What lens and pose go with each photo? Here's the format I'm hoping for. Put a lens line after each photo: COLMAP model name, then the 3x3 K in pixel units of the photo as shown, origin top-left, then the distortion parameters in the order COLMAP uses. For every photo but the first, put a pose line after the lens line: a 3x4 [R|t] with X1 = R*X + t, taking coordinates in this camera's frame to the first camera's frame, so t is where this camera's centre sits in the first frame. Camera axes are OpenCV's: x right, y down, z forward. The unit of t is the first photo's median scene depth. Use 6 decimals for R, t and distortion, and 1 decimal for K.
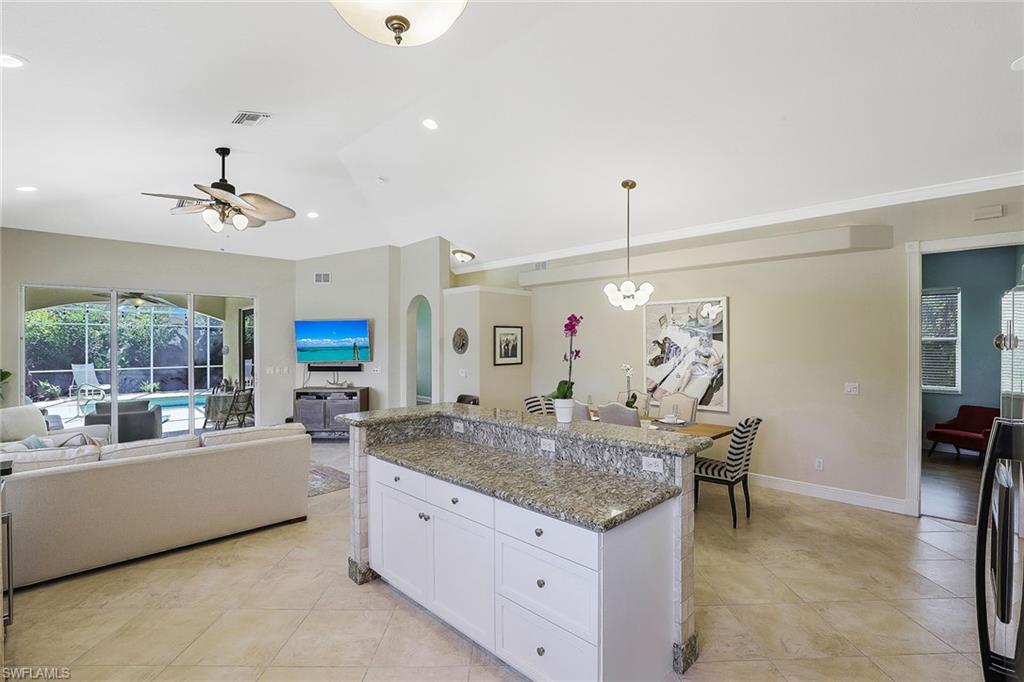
lens RADIAL K [[469.1, 0, 521.2], [0, 469.1, 338.1], [0, 0, 1]] dist [-0.038865, 0.007768]
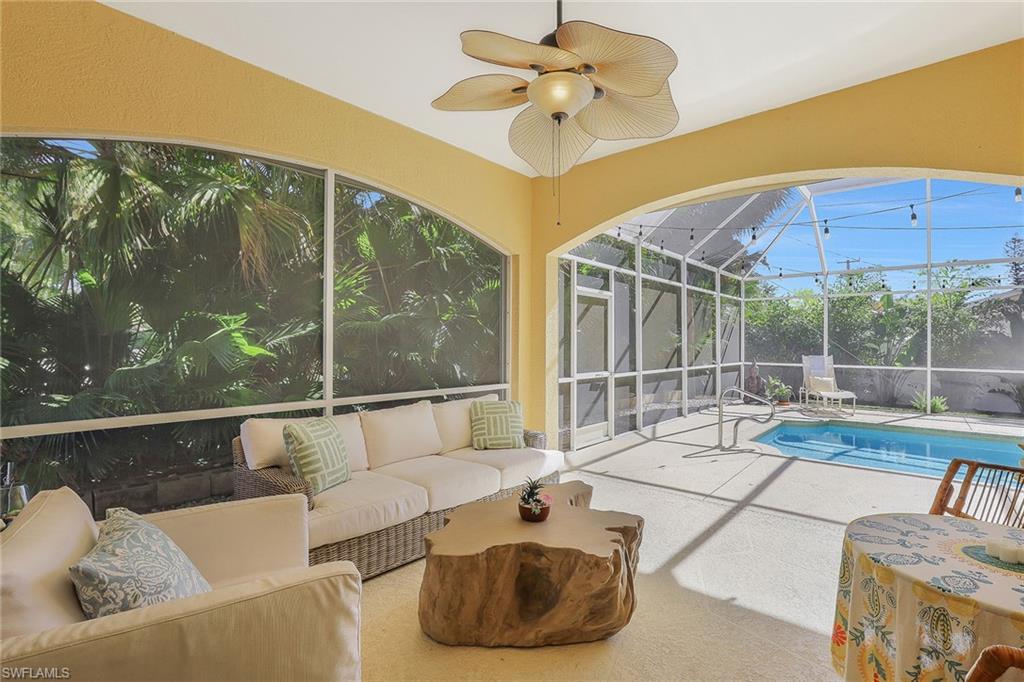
lens RADIAL K [[469.1, 0, 521.0], [0, 469.1, 342.7], [0, 0, 1]] dist [-0.038865, 0.007768]
pose [[0.052672, 0.002873, -0.998608, -0.663765], [0.005141, 0.999982, 0.003149, 0.069776], [0.998599, -0.005300, 0.052656, 1.122052]]
